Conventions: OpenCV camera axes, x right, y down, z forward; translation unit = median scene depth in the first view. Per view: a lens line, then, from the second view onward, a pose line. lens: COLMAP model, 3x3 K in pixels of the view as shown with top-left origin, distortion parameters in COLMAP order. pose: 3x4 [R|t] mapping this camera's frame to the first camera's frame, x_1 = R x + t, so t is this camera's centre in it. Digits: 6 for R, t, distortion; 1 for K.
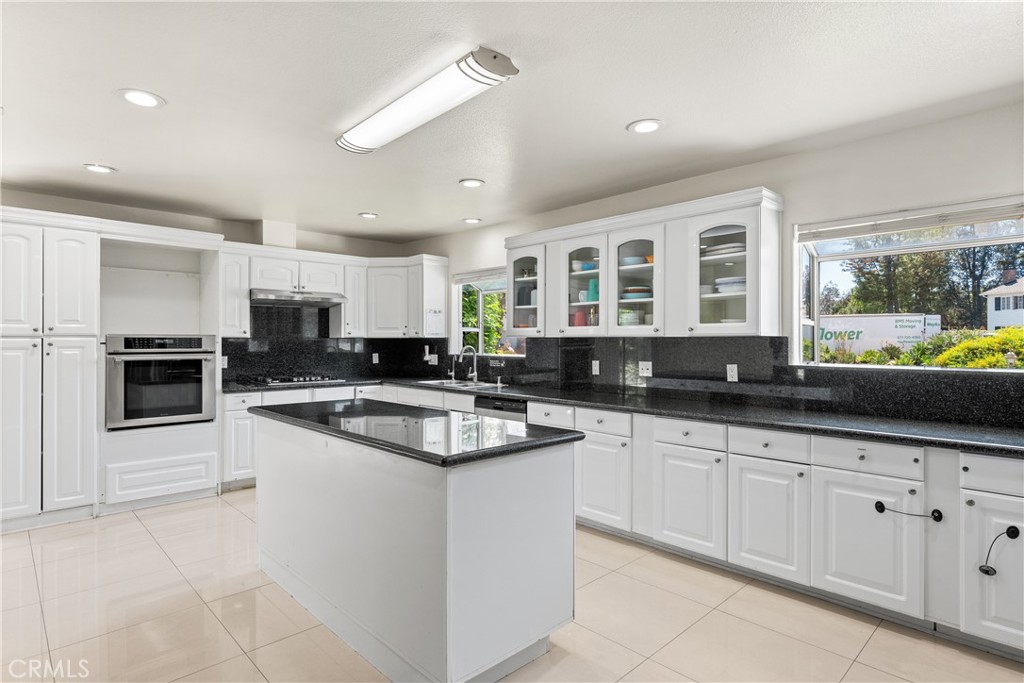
lens RADIAL K [[538.4, 0, 515.0], [0, 538.4, 343.1], [0, 0, 1]] dist [0.000460, 0.000855]
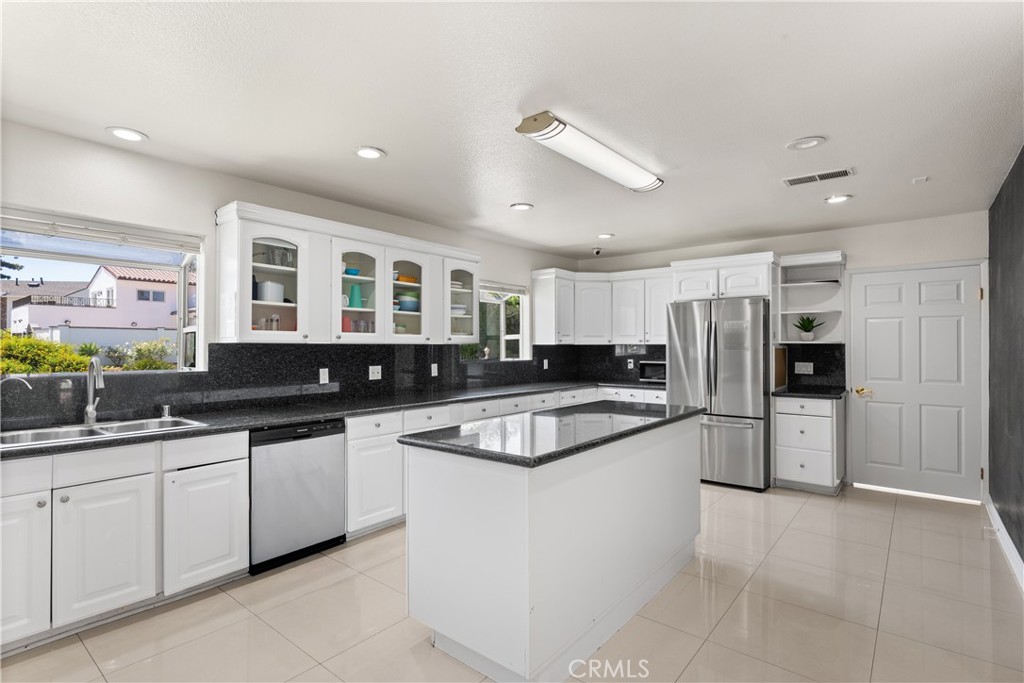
lens RADIAL K [[495.8, 0, 514.9], [0, 495.8, 341.4], [0, 0, 1]] dist [0.004311, -0.000237]
pose [[-0.132742, 0.013250, 0.991062, -0.806811], [0.006882, 0.999899, -0.012446, -0.001972], [-0.991127, 0.005168, -0.132820, 0.841814]]
